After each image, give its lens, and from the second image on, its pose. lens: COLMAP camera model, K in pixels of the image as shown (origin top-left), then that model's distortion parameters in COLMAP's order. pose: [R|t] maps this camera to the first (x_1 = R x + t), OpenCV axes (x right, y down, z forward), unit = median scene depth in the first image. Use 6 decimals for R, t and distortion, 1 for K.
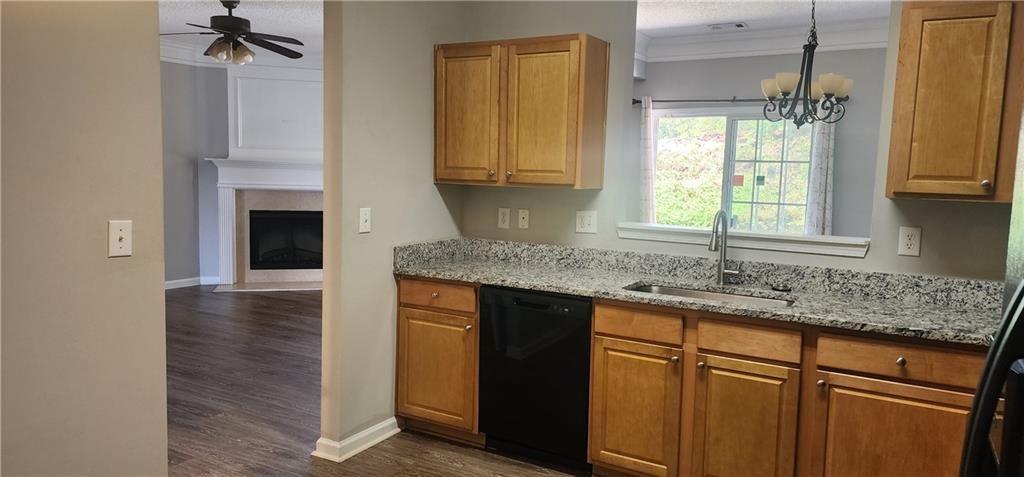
lens RADIAL K [[639.5, 0, 512.0], [0, 639.5, 238.5], [0, 0, 1]] dist [0.000992, 0.000126]
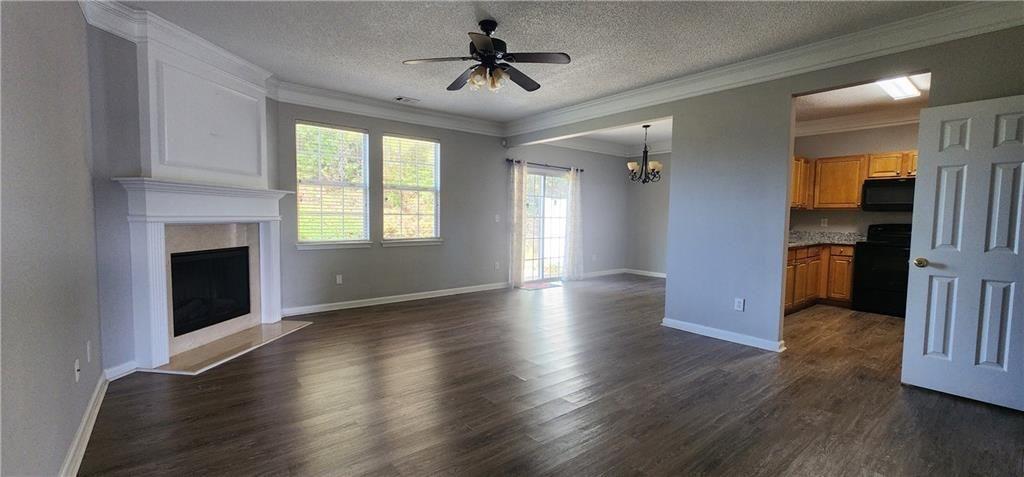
lens RADIAL K [[416.5, 0, 489.7], [0, 416.5, 239.4], [0, 0, 1]] dist [0.001017, 0.000081]
pose [[0.409908, -0.077508, 0.908828, -0.709725], [0.089699, 0.994979, 0.044399, -0.050449], [-0.907706, 0.063321, 0.414802, 0.505900]]
